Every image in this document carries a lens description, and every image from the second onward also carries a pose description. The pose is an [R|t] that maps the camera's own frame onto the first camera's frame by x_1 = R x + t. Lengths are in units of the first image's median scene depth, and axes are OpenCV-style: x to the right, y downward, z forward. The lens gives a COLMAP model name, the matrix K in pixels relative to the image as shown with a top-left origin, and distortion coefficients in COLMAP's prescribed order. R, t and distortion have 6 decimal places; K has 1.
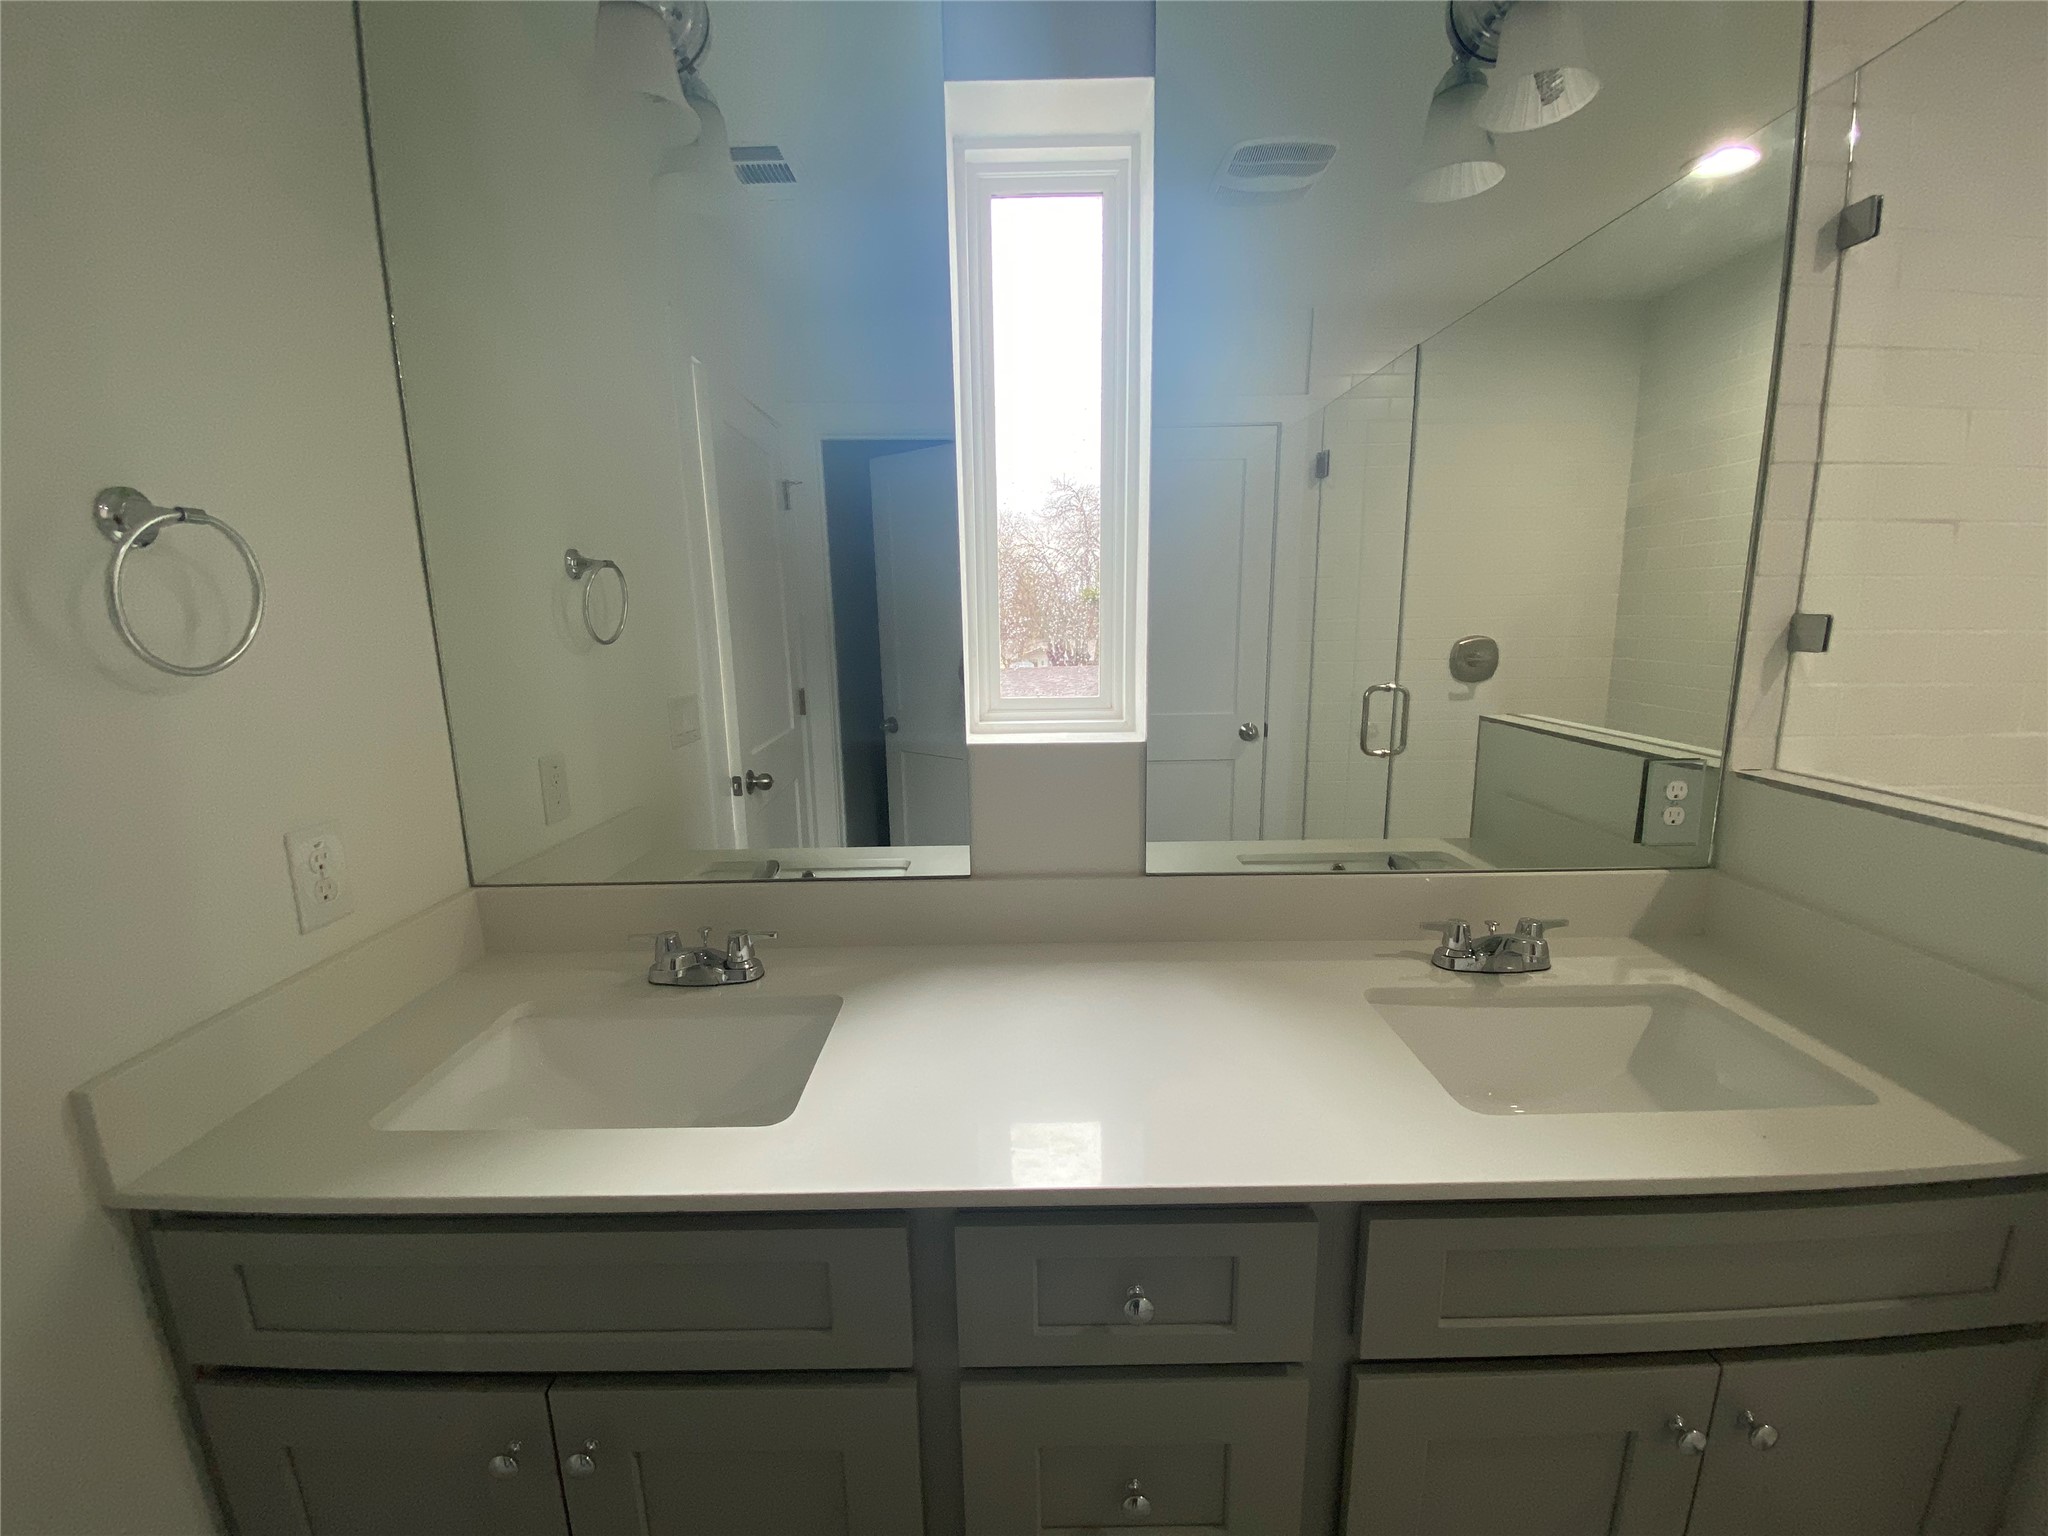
lens RADIAL K [[835.5, 0, 1024.3], [0, 835.5, 771.4], [0, 0, 1]] dist [0.003481, -0.006137]
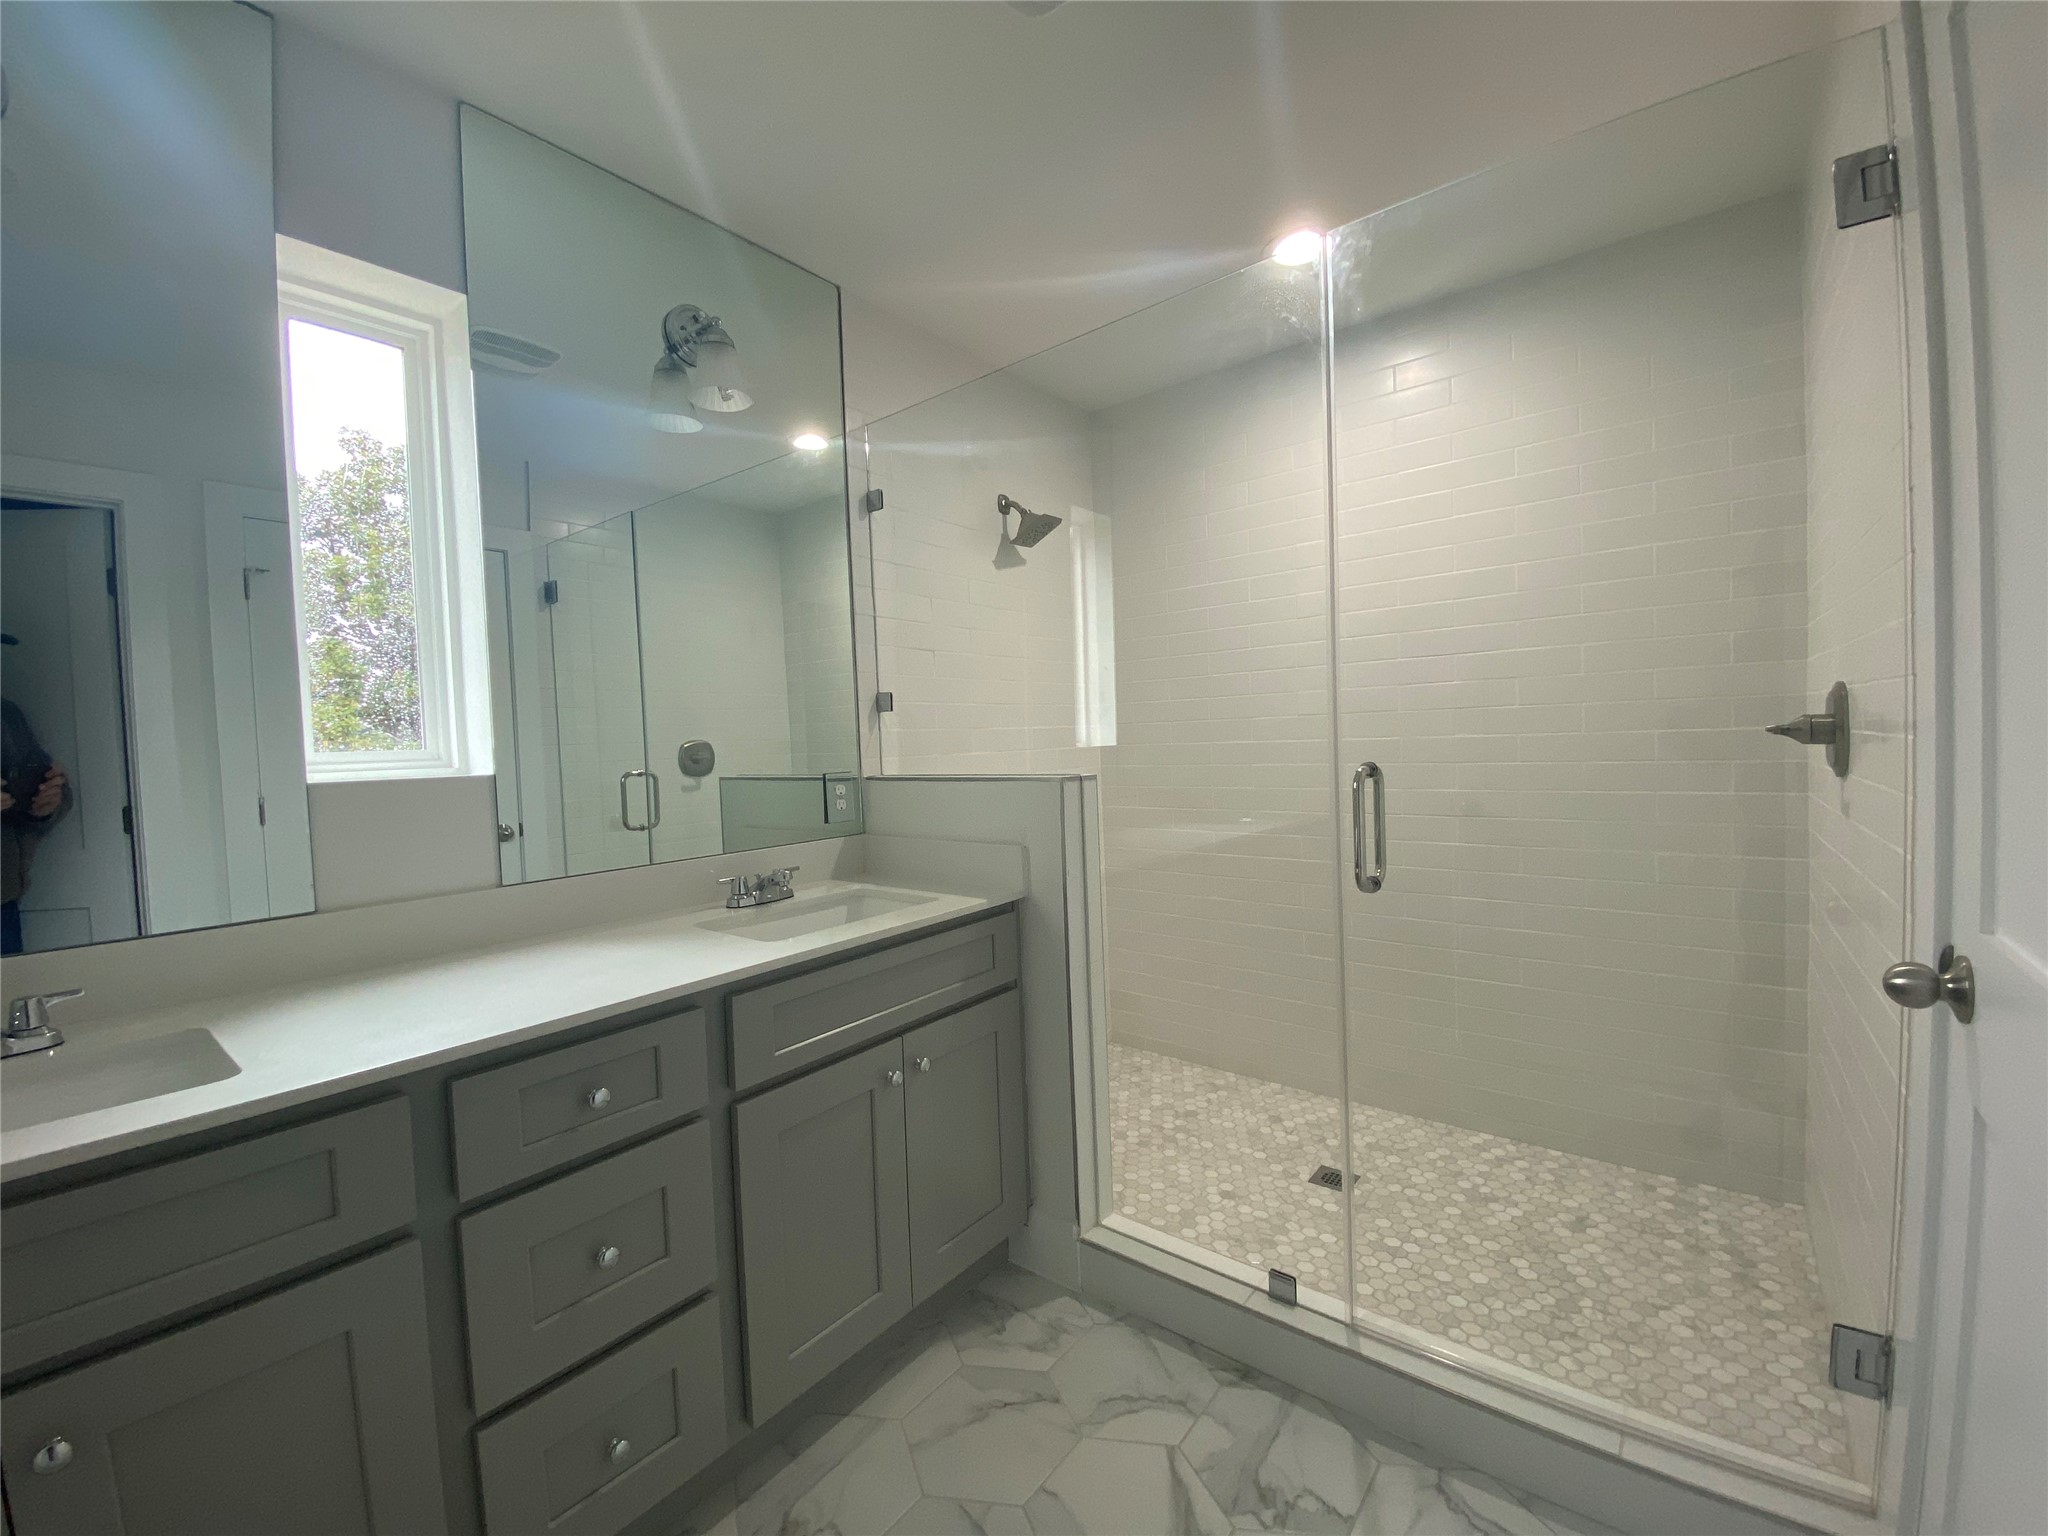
lens RADIAL K [[835.5, 0, 1027.7], [0, 835.5, 768.4], [0, 0, 1]] dist [0.003481, -0.006137]
pose [[0.624737, -0.031998, 0.780179, -0.330048], [0.167222, 0.981461, -0.093652, 0.205322], [-0.762719, 0.188971, 0.618506, -0.380969]]
